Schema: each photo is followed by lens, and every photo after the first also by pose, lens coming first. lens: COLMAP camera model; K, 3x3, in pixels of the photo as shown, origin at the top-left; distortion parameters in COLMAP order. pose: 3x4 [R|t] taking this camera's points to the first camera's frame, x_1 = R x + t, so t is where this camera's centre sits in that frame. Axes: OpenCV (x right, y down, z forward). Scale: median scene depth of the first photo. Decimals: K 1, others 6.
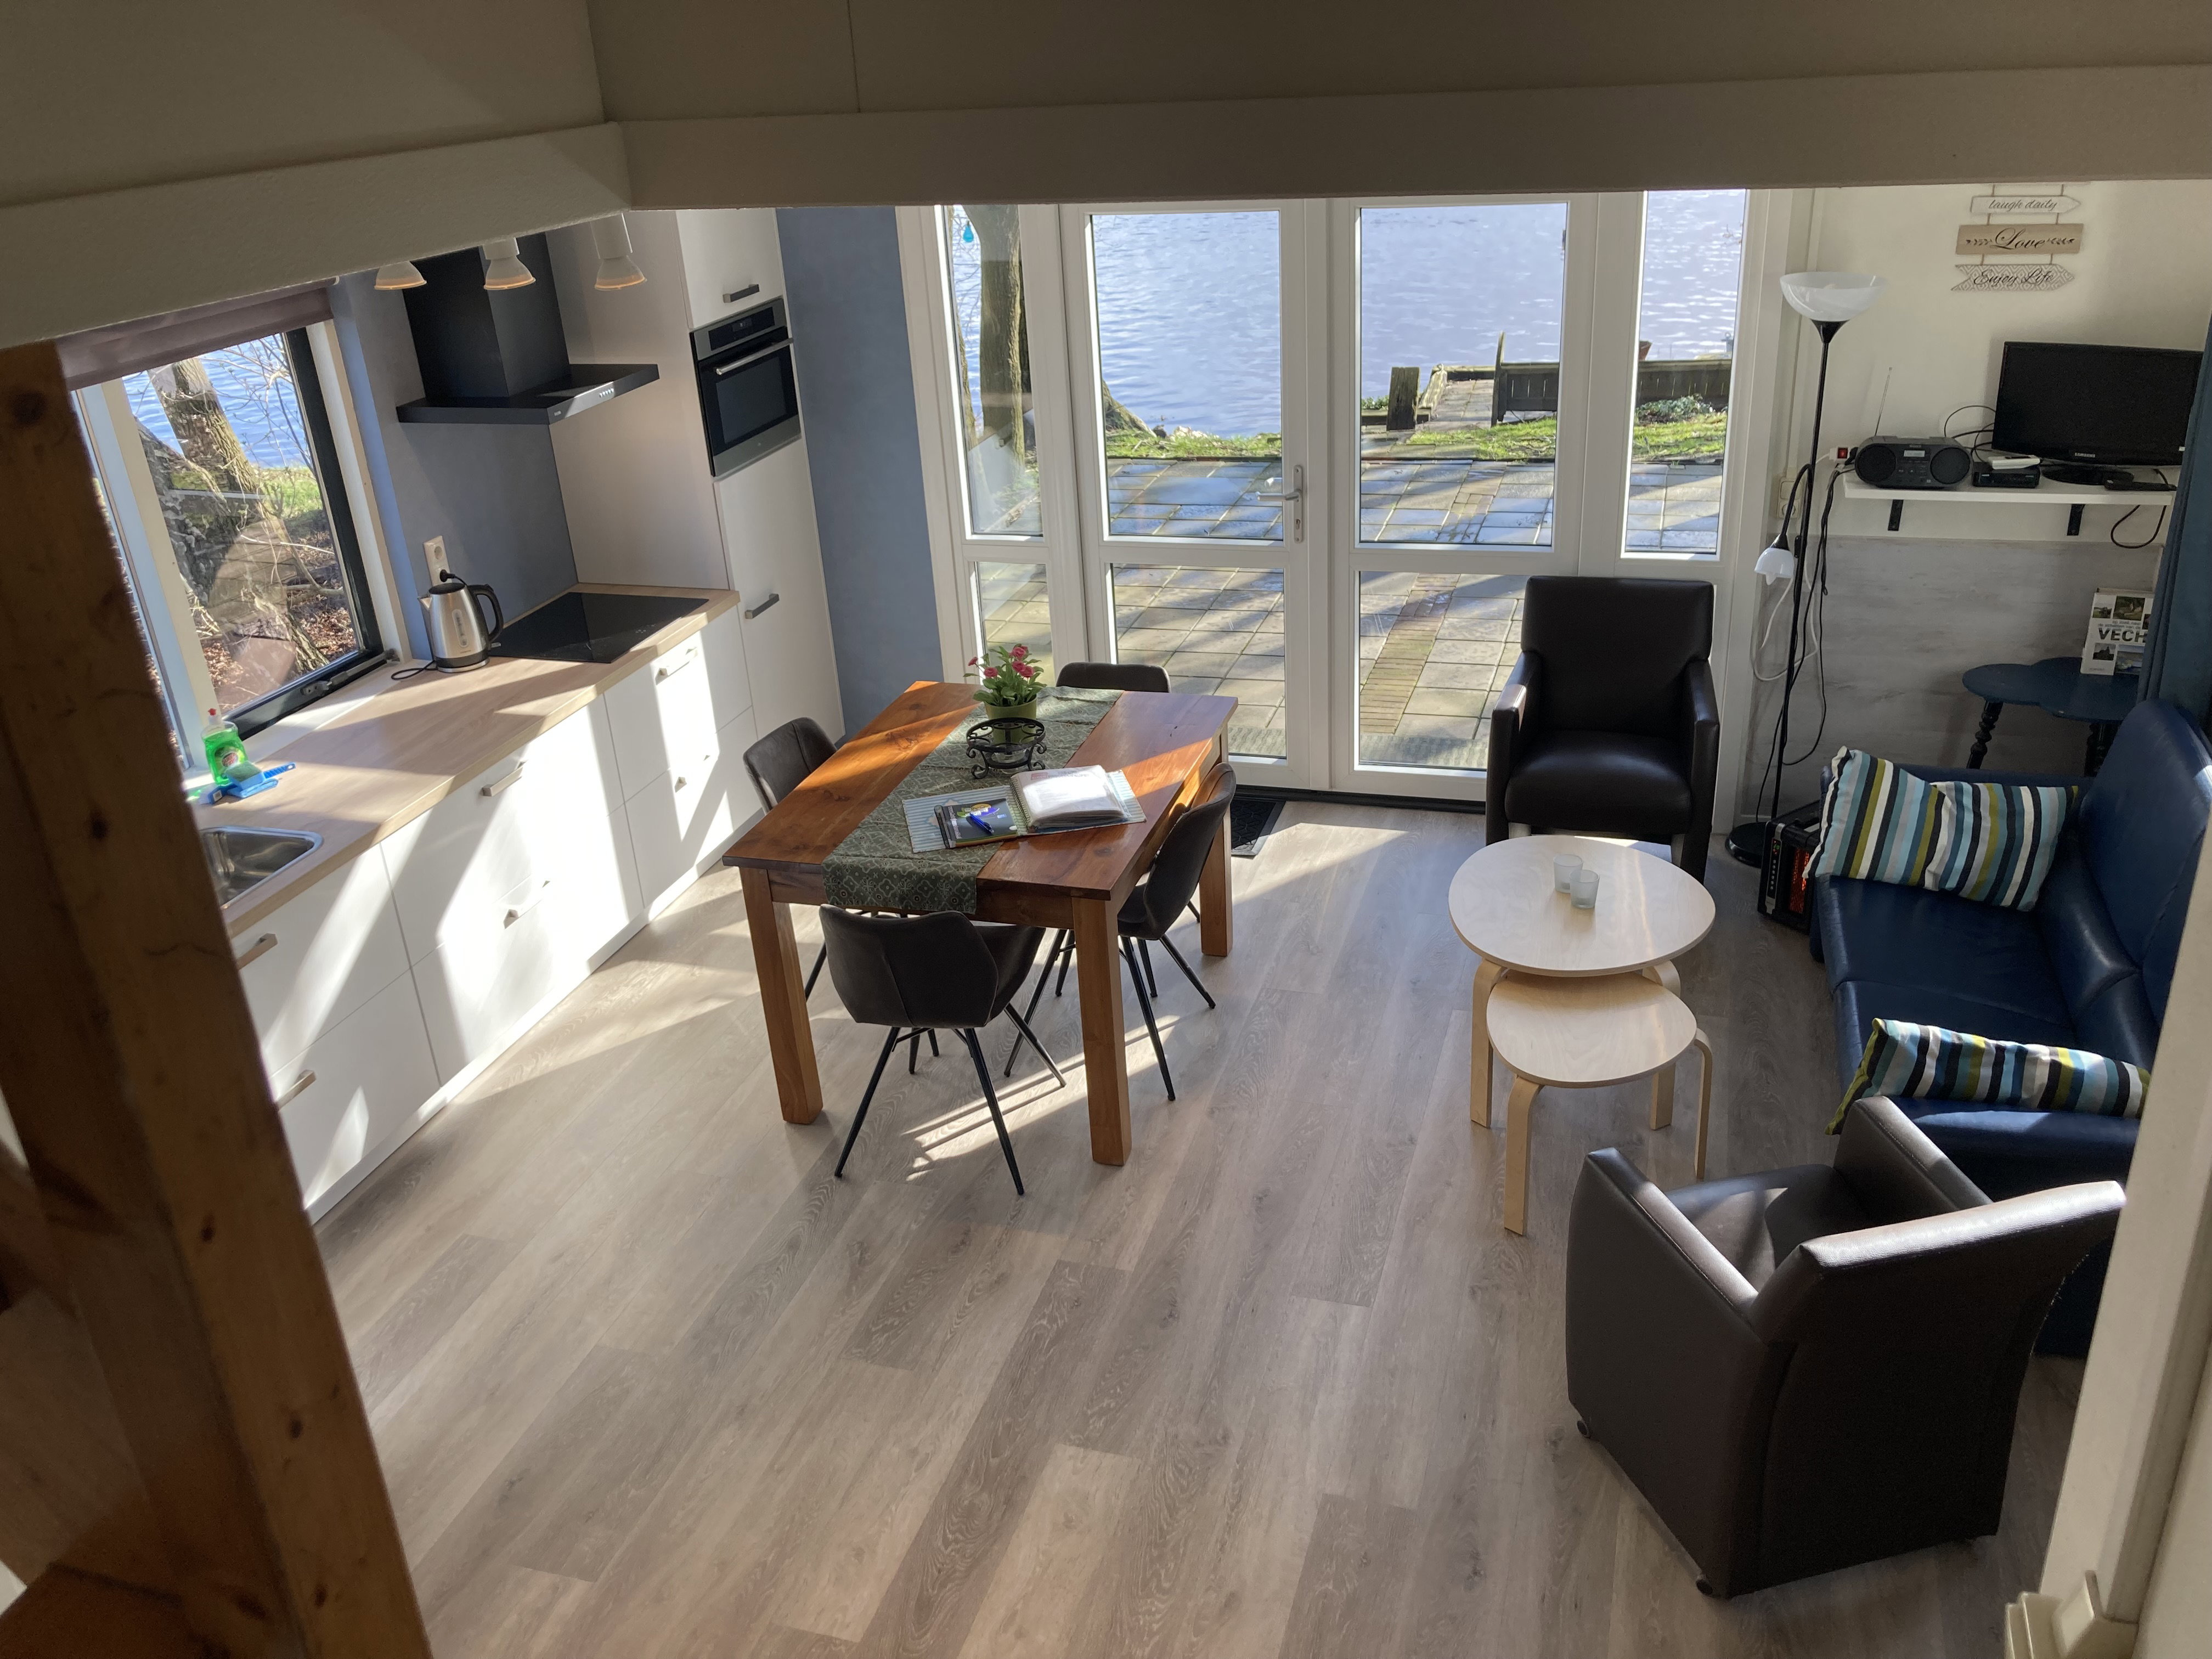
lens RADIAL K [[1808.1, 0, 1120.6], [0, 1808.1, 820.9], [0, 0, 1]] dist [0.047041, -0.057235]
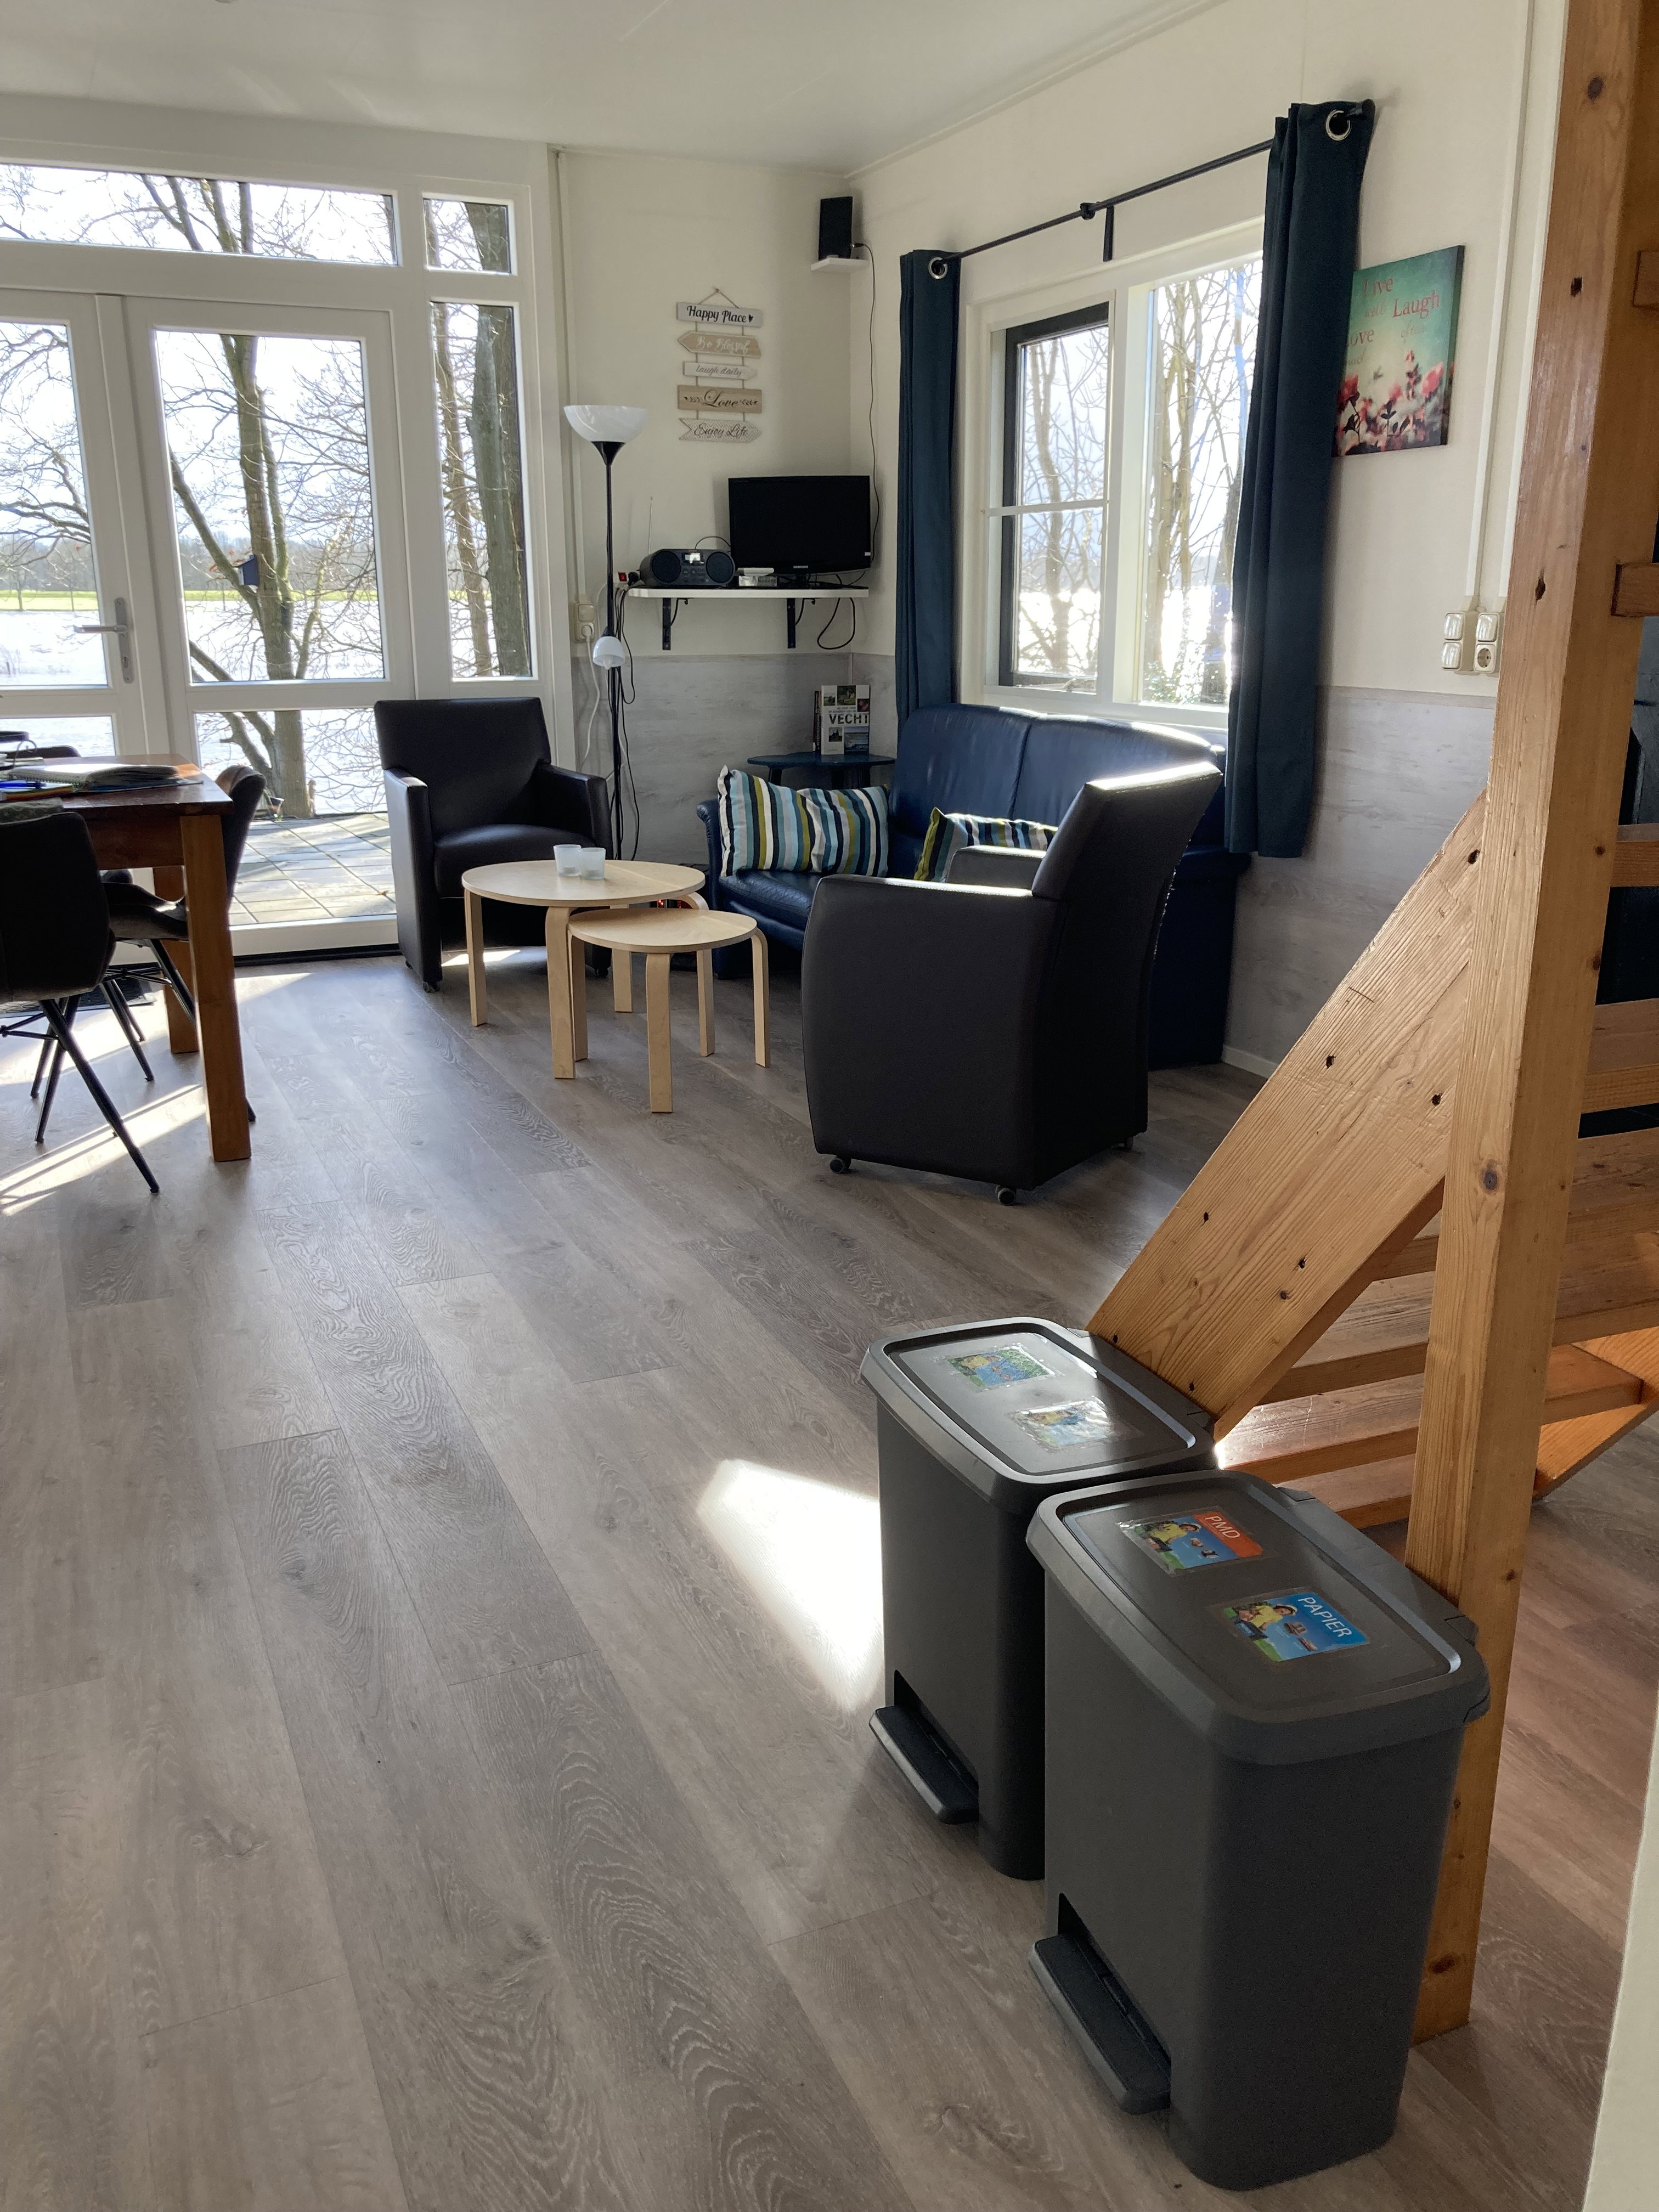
lens RADIAL K [[1808.1, 0, 831.2], [0, 1808.1, 1124.8], [0, 0, 1]] dist [0.047041, -0.057235]
pose [[0.750984, -0.133343, 0.646716, -0.332701], [0.242656, 0.966600, -0.082481, 0.291300], [-0.614118, 0.218872, 0.758258, 0.119045]]
